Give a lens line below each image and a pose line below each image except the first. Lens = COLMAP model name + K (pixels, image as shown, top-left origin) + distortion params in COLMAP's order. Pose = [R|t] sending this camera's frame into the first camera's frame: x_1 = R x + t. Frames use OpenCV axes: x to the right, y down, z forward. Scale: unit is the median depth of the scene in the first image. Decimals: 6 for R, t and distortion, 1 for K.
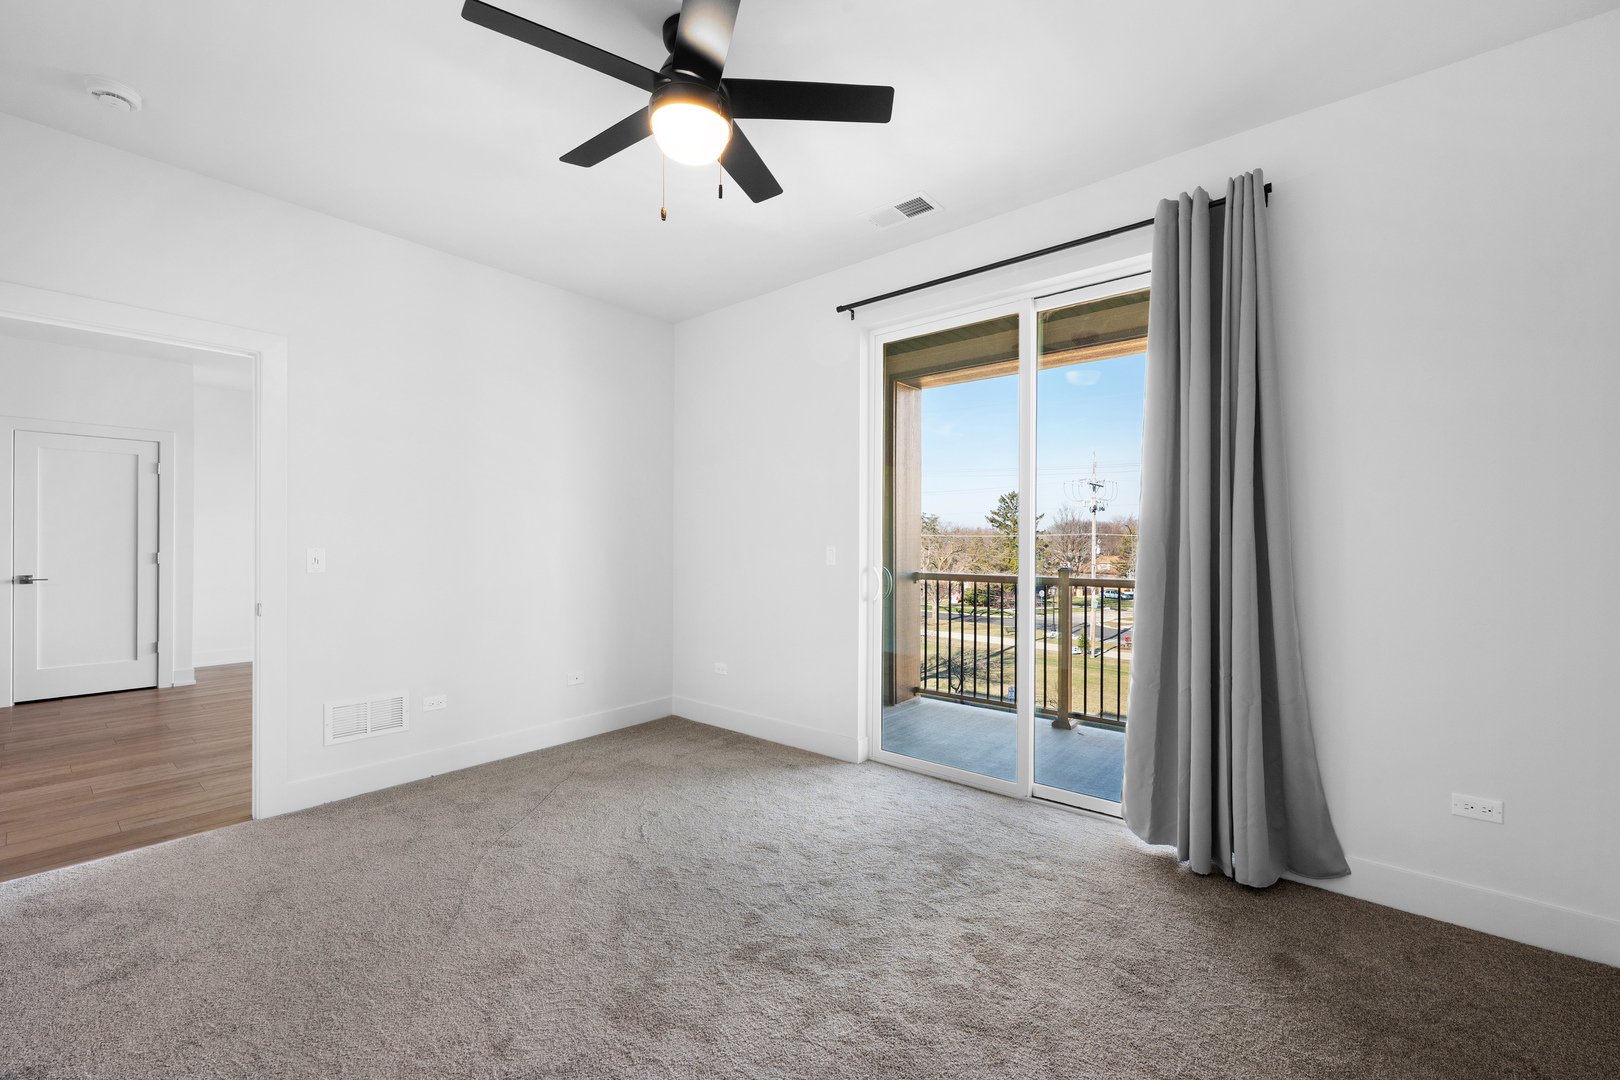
lens RADIAL K [[642.5, 0, 811.5], [0, 642.5, 543.4], [0, 0, 1]] dist [0.001300, -0.000247]
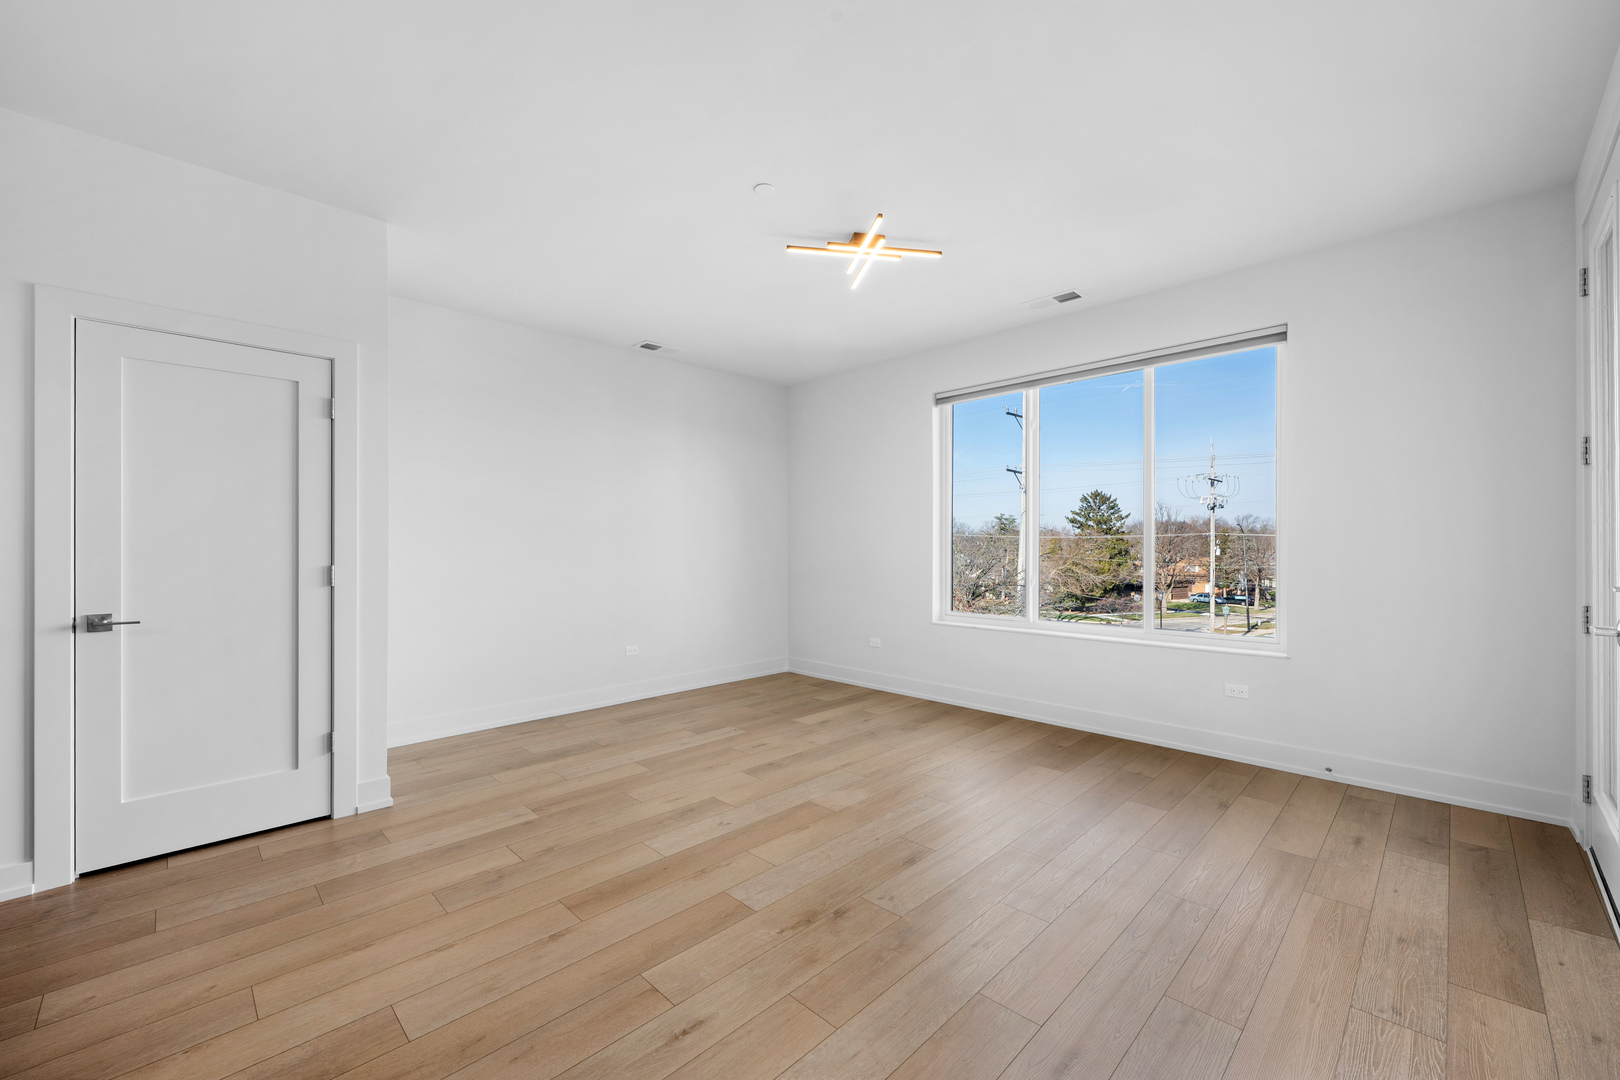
lens RADIAL K [[642.5, 0, 809.6], [0, 642.5, 546.0], [0, 0, 1]] dist [0.001300, -0.000247]
pose [[0.994105, -0.004811, -0.108315, -0.547021], [0.004819, 0.999988, -0.000188, -0.000022], [0.108315, -0.000335, 0.994117, 0.496776]]
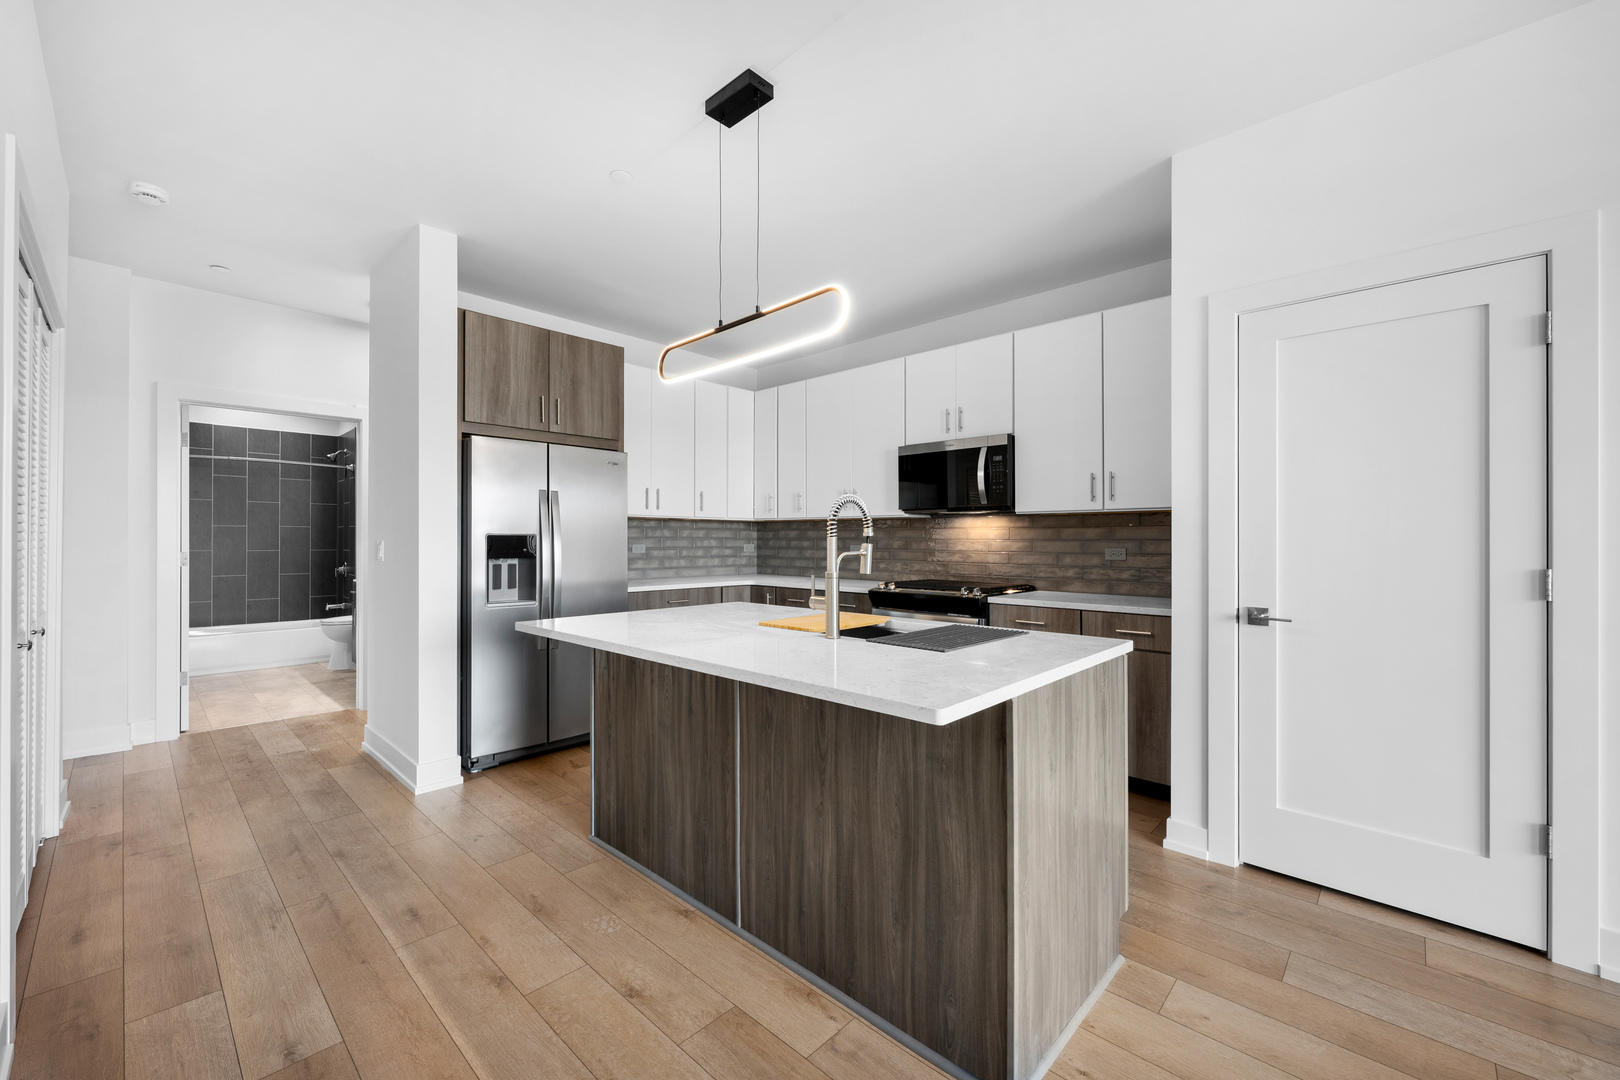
lens RADIAL K [[642.5, 0, 809.1], [0, 642.5, 535.6], [0, 0, 1]] dist [0.001300, -0.000247]
pose [[-0.076602, -0.010810, -0.997003, -0.619317], [-0.005758, 0.999929, -0.010399, 0.001935], [0.997045, 0.004944, -0.076659, 0.609148]]
